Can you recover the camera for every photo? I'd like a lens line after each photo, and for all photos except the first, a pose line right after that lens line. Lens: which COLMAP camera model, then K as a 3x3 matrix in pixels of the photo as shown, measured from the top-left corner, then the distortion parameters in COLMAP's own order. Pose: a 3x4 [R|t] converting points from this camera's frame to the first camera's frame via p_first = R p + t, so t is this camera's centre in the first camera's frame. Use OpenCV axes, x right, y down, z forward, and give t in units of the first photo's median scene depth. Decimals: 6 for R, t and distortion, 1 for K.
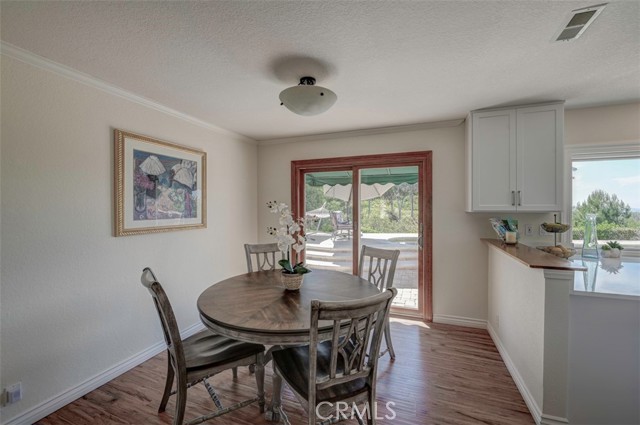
lens RADIAL K [[257.9, 0, 319.7], [0, 257.9, 209.1], [0, 0, 1]] dist [-0.006777, -0.000305]
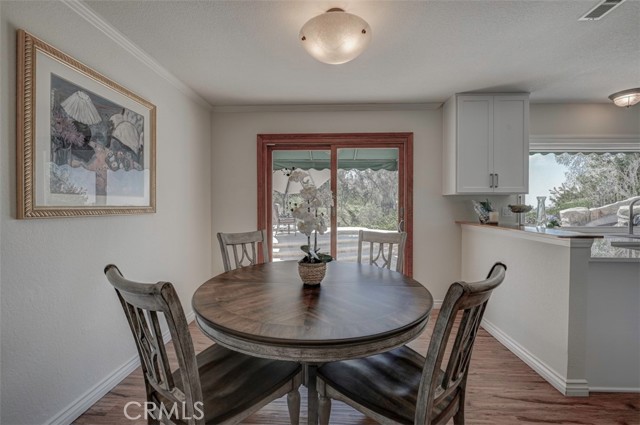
lens RADIAL K [[265.0, 0, 312.3], [0, 265.0, 207.8], [0, 0, 1]] dist [-0.008462, -0.000178]
pose [[0.952538, -0.003442, 0.304402, -0.267258], [0.003423, 0.999994, 0.000598, 0.064227], [-0.304402, 0.000472, 0.952544, 0.189871]]
